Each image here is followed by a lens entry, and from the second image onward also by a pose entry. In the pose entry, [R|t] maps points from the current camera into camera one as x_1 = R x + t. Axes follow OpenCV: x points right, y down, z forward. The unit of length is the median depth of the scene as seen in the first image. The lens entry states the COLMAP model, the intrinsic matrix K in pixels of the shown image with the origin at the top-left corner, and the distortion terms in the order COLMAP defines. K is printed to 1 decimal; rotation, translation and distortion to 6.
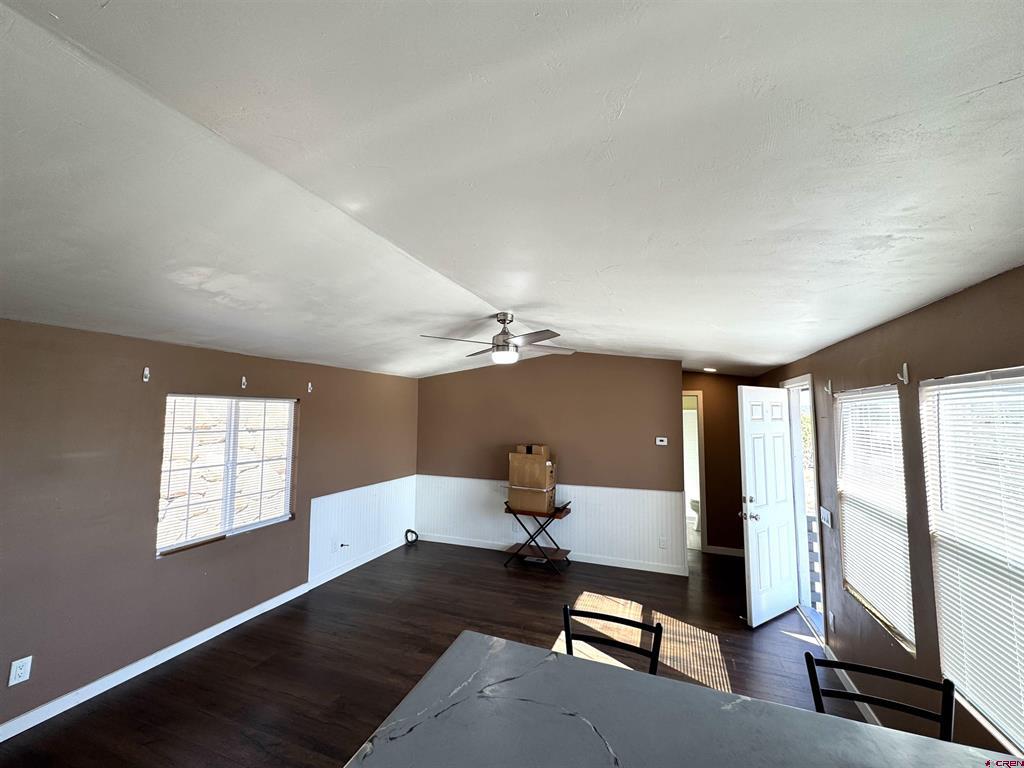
lens RADIAL K [[408.3, 0, 510.3], [0, 408.3, 381.5], [0, 0, 1]] dist [-0.001966, 0.000528]
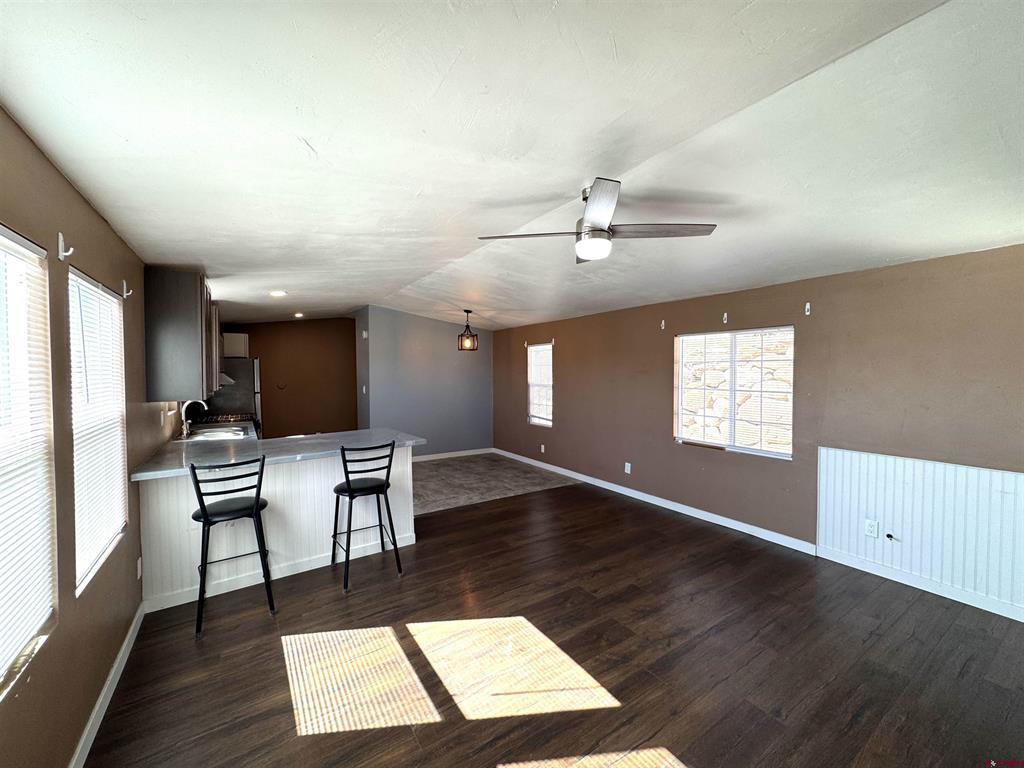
lens RADIAL K [[408.3, 0, 516.1], [0, 408.3, 382.6], [0, 0, 1]] dist [-0.001966, 0.000528]
pose [[-0.578512, 0.015993, -0.815517, 0.536370], [0.059272, 0.997989, -0.022475, 0.151770], [0.813518, -0.061339, -0.578296, 1.035079]]
